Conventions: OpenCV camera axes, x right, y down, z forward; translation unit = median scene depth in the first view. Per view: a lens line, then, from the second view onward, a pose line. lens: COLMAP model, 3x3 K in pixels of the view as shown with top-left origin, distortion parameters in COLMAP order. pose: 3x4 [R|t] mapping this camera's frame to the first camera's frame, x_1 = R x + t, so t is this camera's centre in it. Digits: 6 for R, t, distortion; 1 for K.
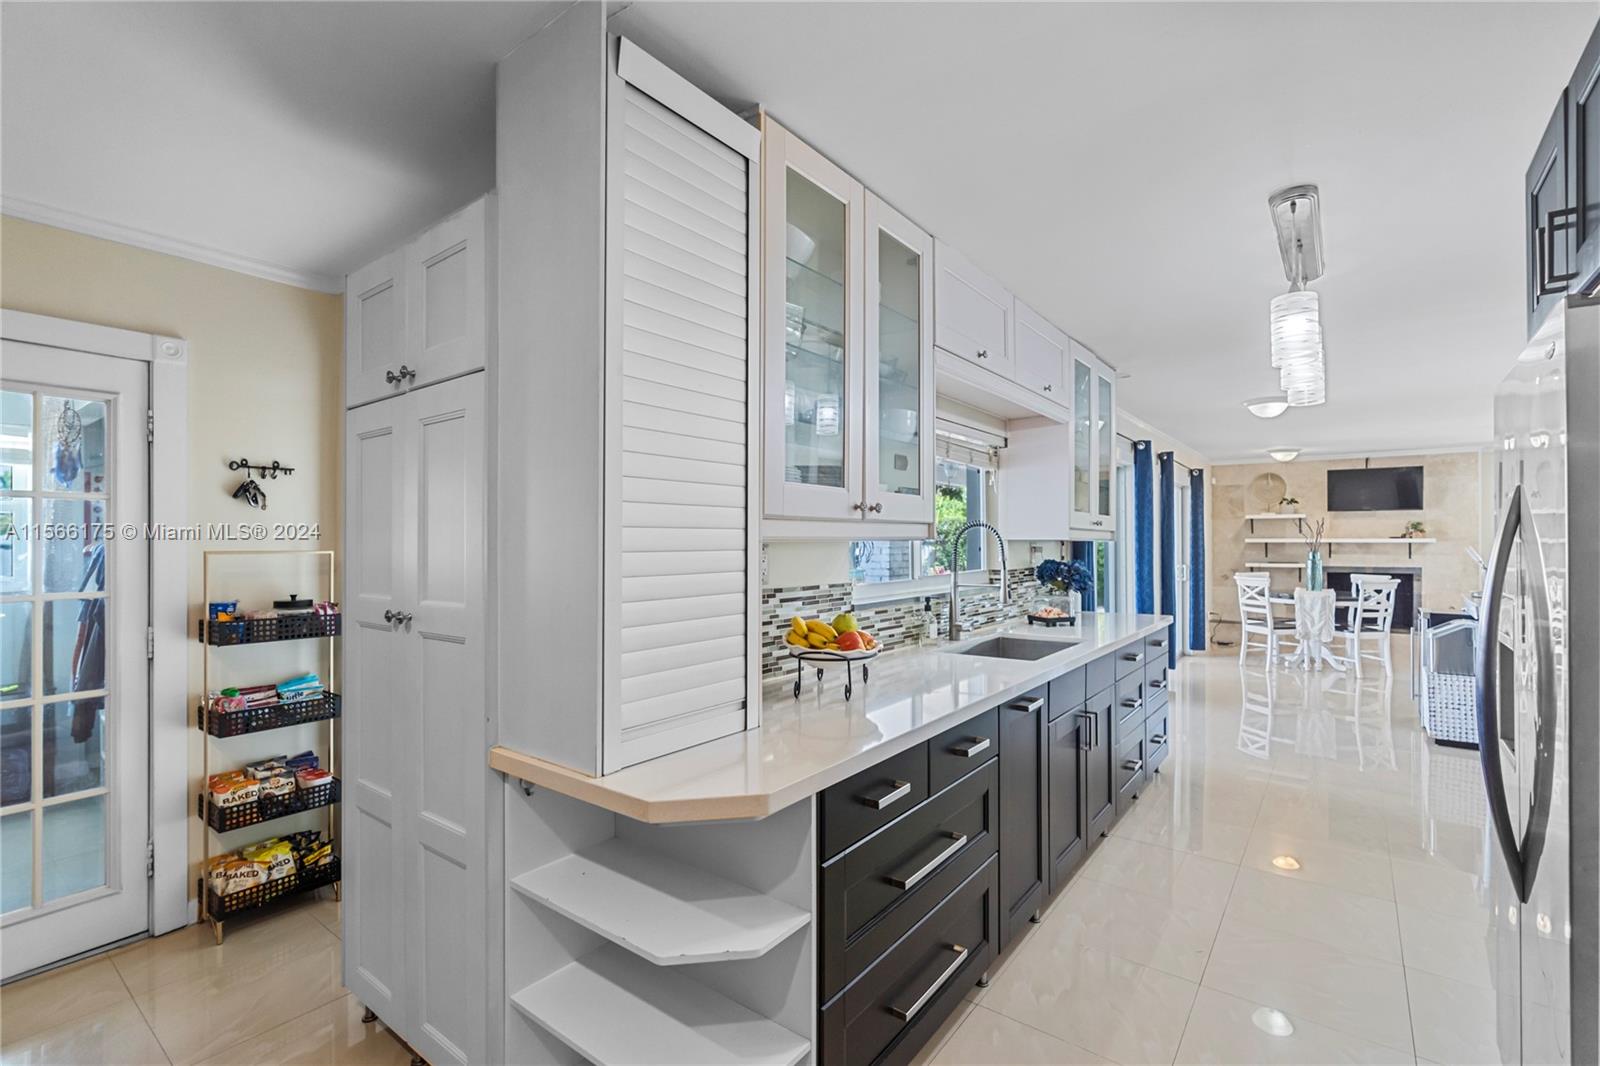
lens RADIAL K [[723.0, 0, 794.8], [0, 723.0, 539.1], [0, 0, 1]] dist [-0.012506, 0.004920]
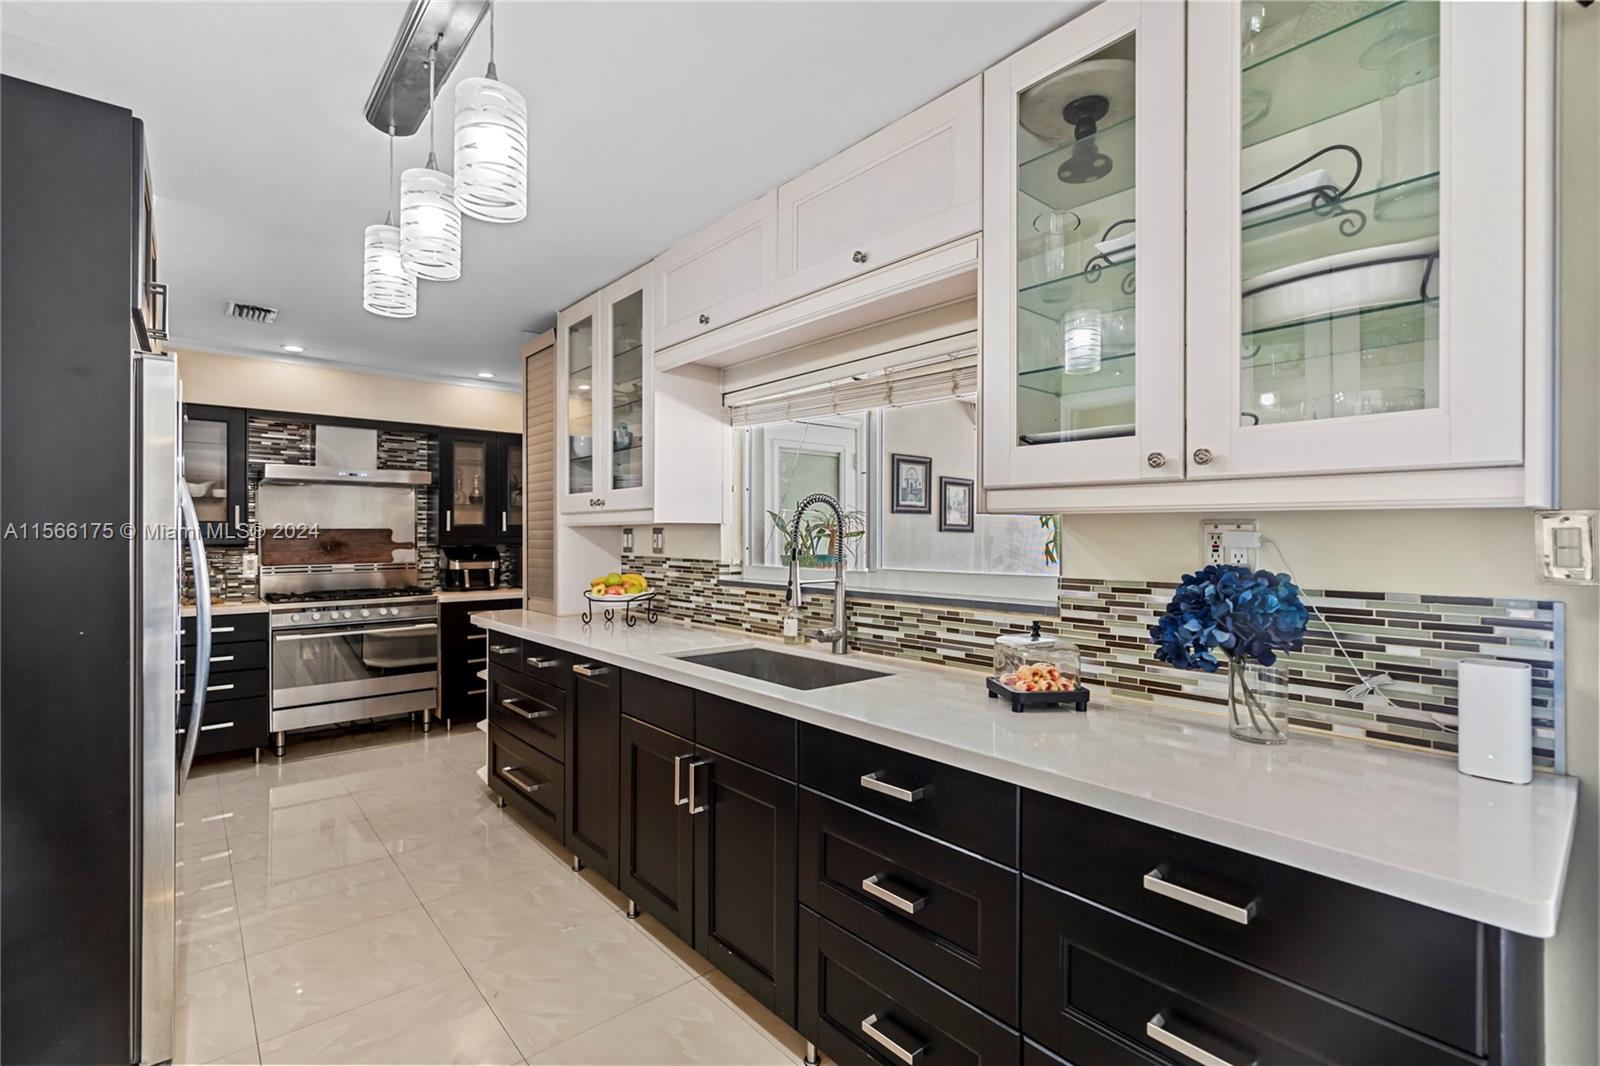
lens RADIAL K [[723.0, 0, 813.1], [0, 723.0, 532.8], [0, 0, 1]] dist [-0.012506, 0.004920]
pose [[-0.165033, 0.002676, -0.986284, 0.924801], [0.021467, 0.999769, -0.000880, 0.019905], [0.986054, -0.021318, -0.165053, 1.074062]]
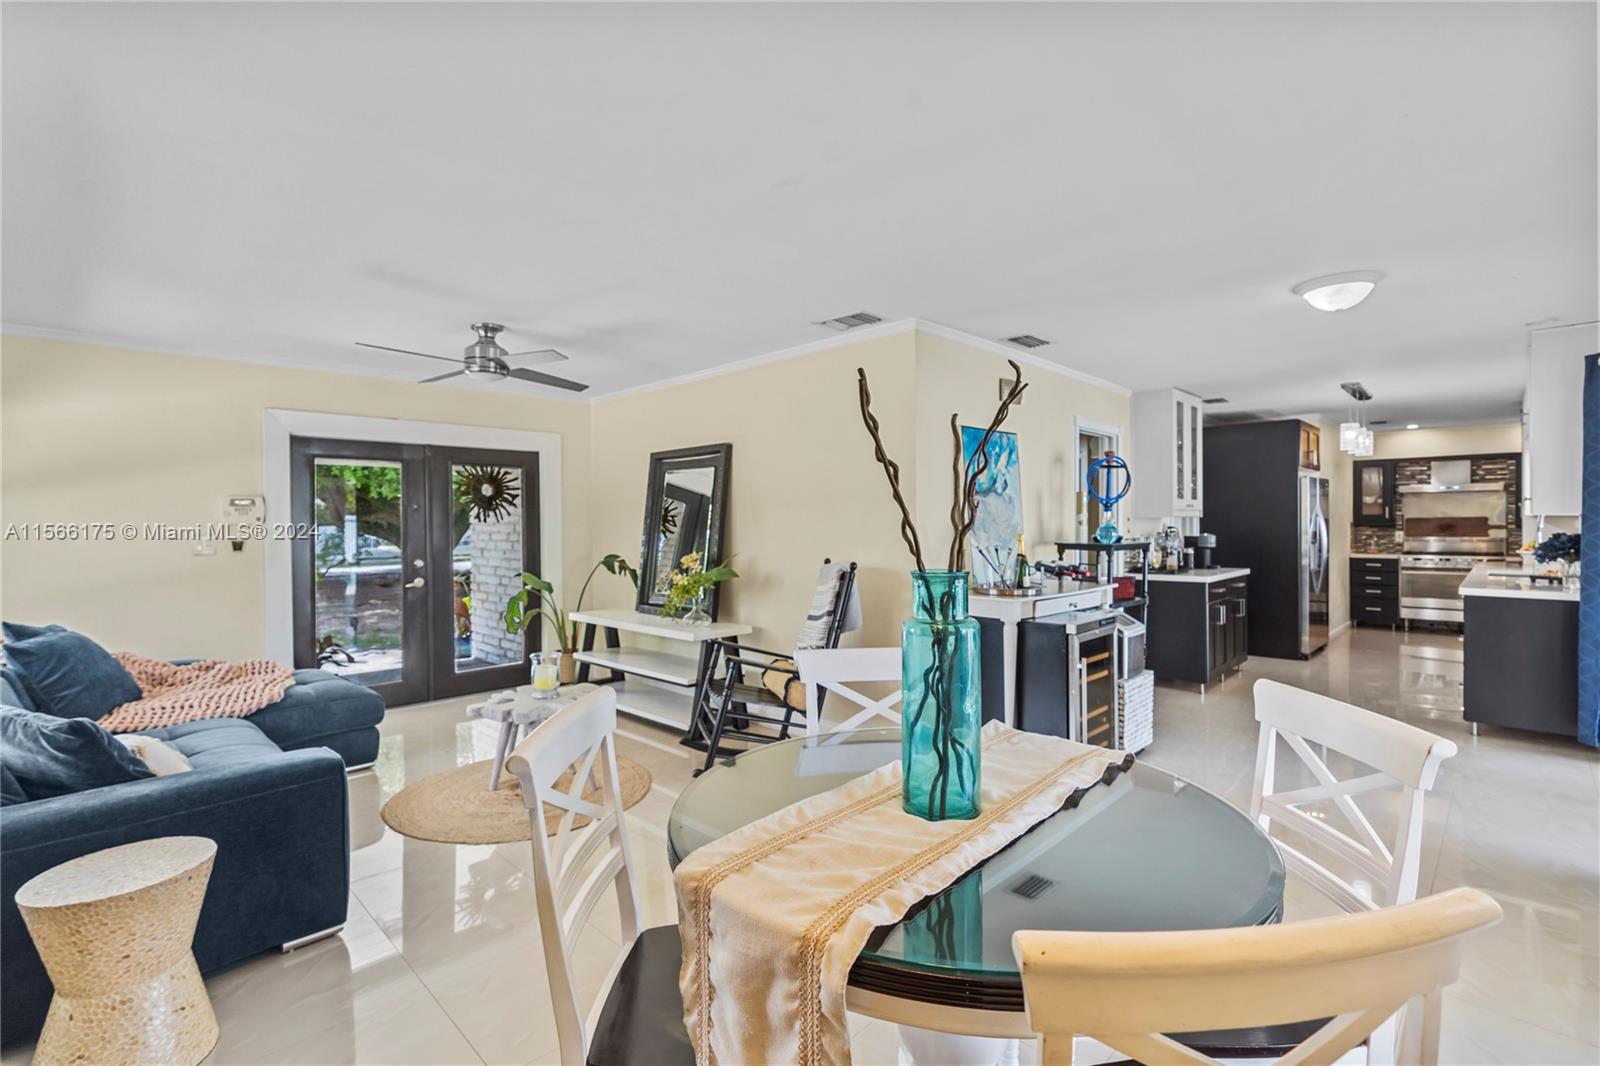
lens RADIAL K [[723.0, 0, 806.6], [0, 723.0, 524.4], [0, 0, 1]] dist [-0.012506, 0.004920]
pose [[-0.994018, 0.007163, 0.108984, 1.421581], [0.005409, 0.999851, -0.016379, 0.036954], [-0.109086, -0.015692, -0.993909, 2.167942]]
